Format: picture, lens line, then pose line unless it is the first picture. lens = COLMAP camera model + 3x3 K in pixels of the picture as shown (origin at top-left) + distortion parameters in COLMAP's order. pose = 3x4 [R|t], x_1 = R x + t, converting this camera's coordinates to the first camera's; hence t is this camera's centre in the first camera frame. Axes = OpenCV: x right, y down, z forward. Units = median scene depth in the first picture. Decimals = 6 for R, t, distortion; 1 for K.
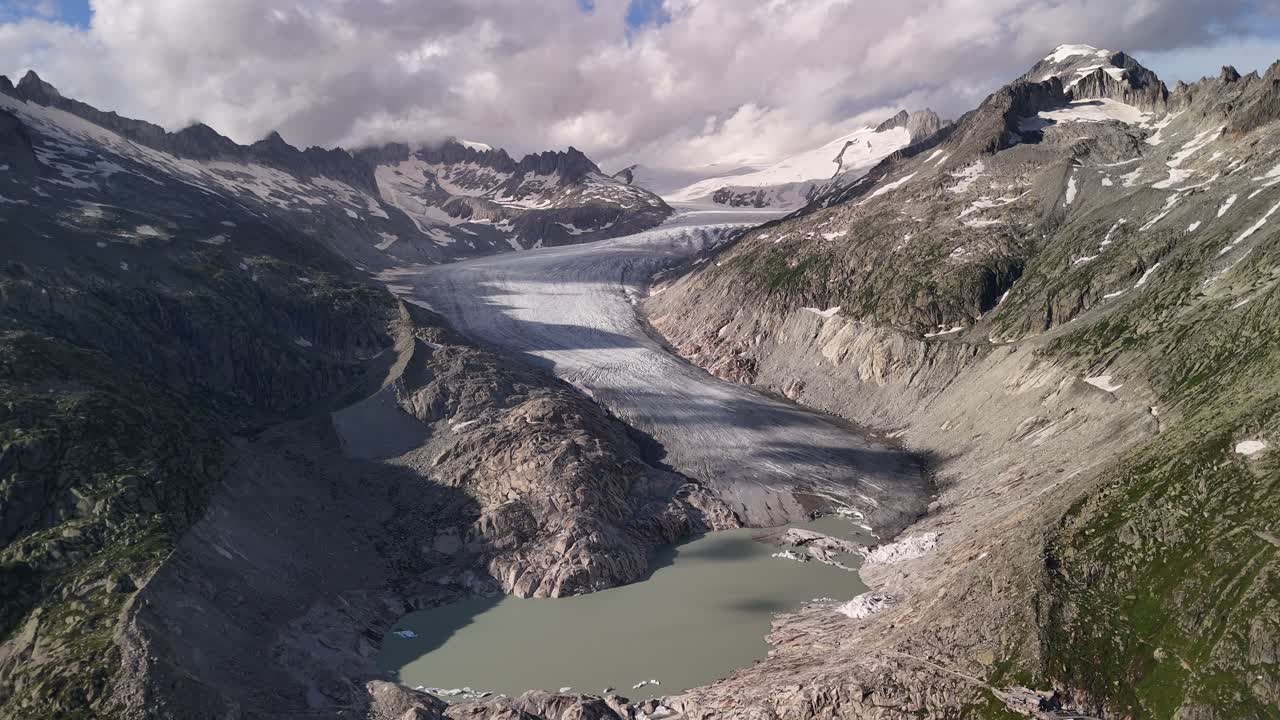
lens RADIAL K [[1036.1, 0, 592.0], [0, 1036.1, 361.7], [0, 0, 1]] dist [0.066001, -0.192612]
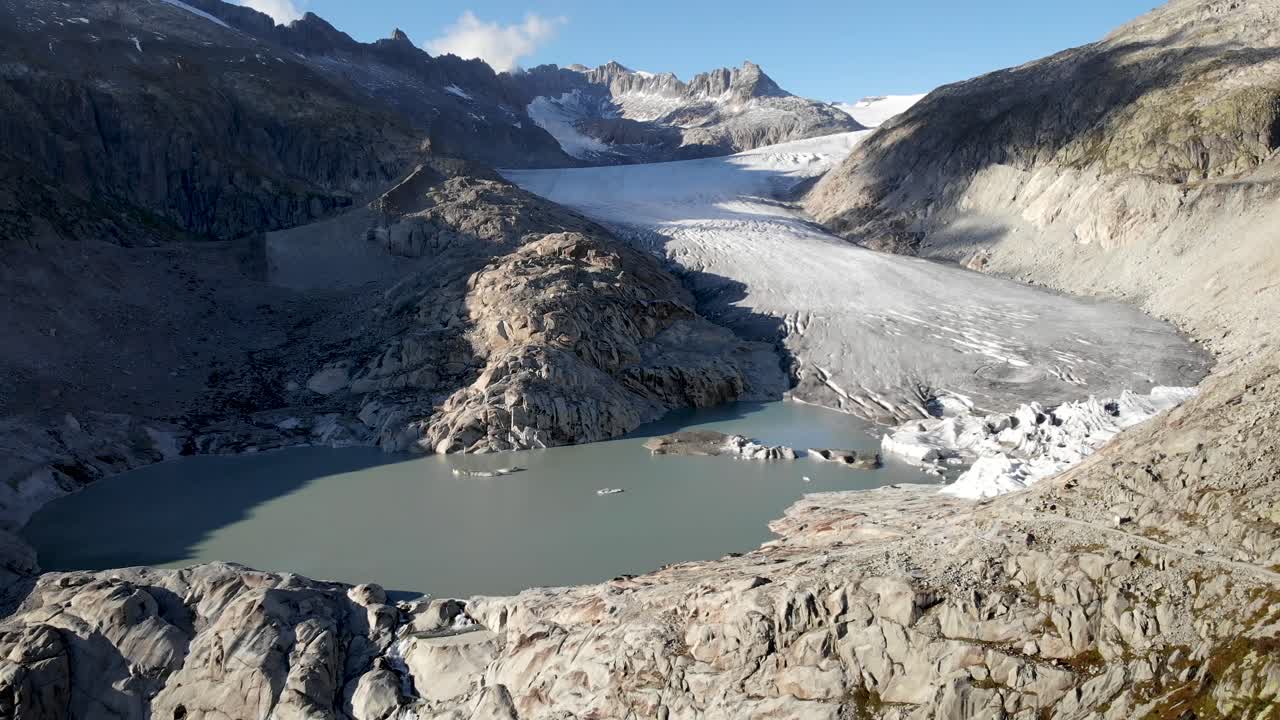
lens RADIAL K [[1036.1, 0, 592.0], [0, 1036.1, 361.7], [0, 0, 1]] dist [0.066001, -0.192612]
pose [[0.975886, 0.037065, -0.215110, 0.144772], [-0.039790, 0.999173, -0.008350, 0.156049], [0.214622, 0.016708, 0.976554, 0.403028]]
